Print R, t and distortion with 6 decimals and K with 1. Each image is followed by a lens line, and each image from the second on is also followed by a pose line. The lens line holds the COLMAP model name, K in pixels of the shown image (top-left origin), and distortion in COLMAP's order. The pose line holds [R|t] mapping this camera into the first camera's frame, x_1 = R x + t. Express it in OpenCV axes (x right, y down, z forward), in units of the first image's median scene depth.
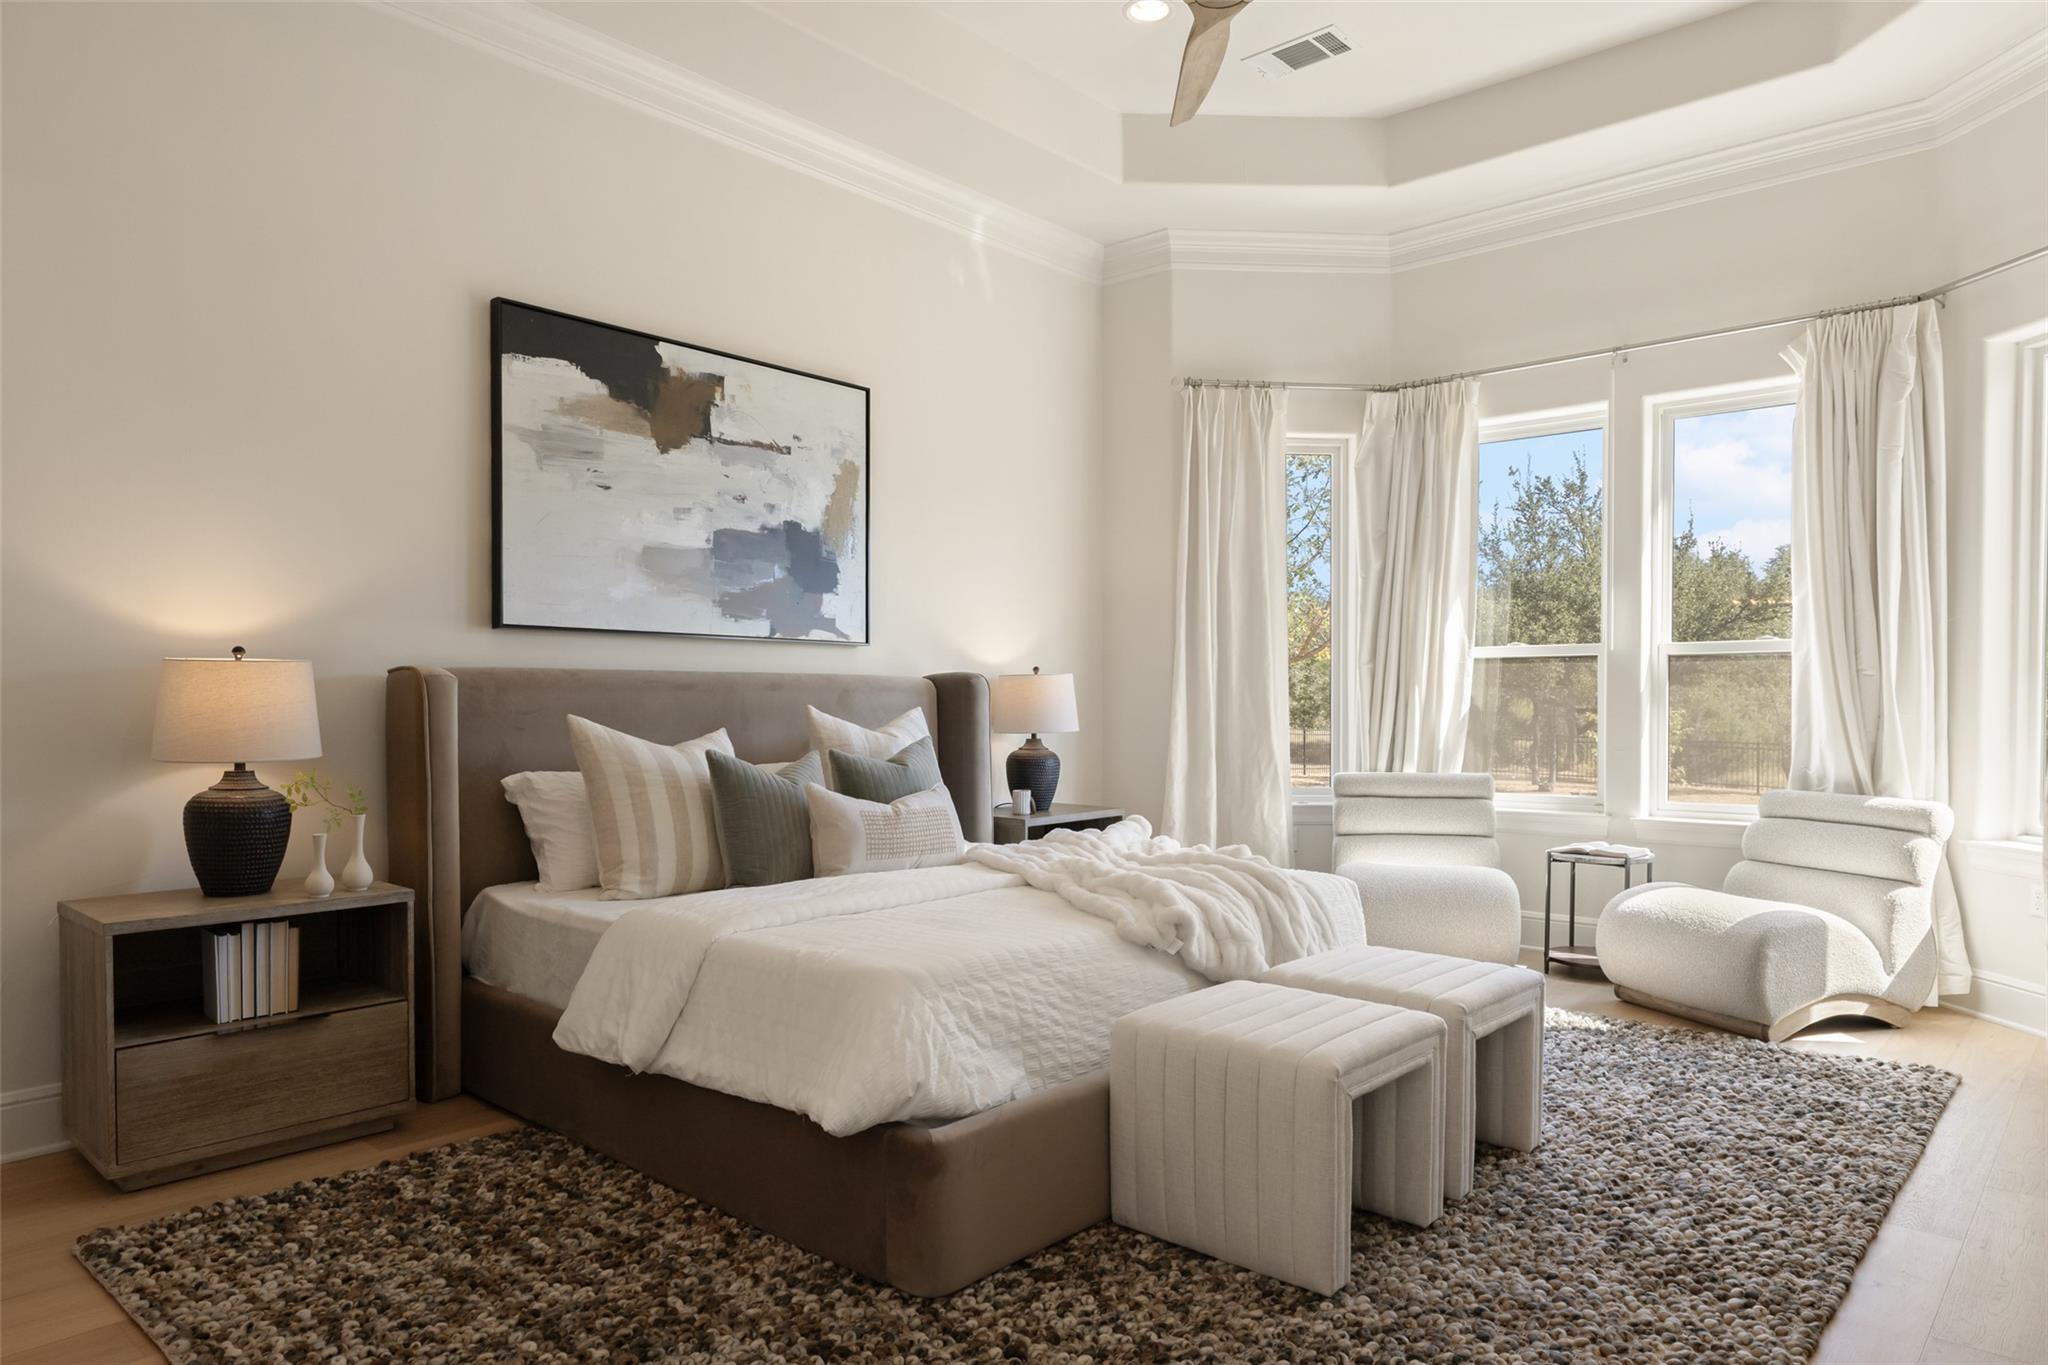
lens RADIAL K [[1288.5, 0, 1020.2], [0, 1288.5, 717.1], [0, 0, 1]] dist [0.021229, -0.001778]
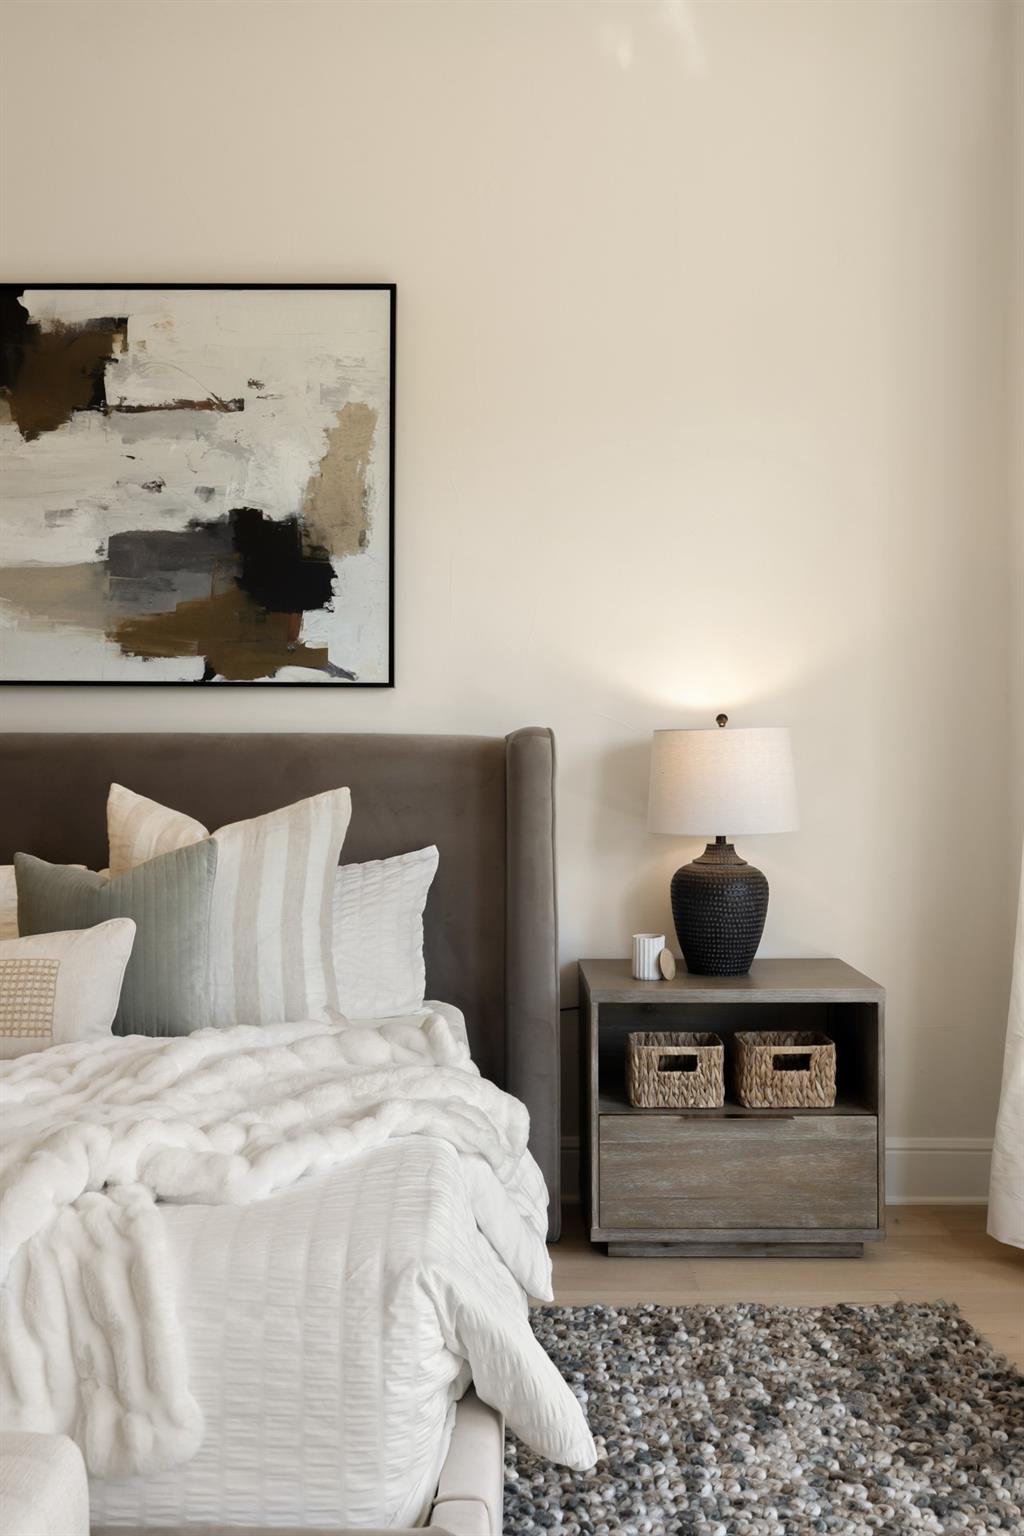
lens RADIAL K [[1488.4, 0, 511.9], [0, 1488.4, 767.3], [0, 0, 1]] dist [0.036920, 0.000000]
pose [[0.643205, -0.000364, -0.765694, 0.497344], [-0.011451, 0.999883, -0.010095, -0.009626], [0.765609, 0.015261, 0.643126, 0.588659]]
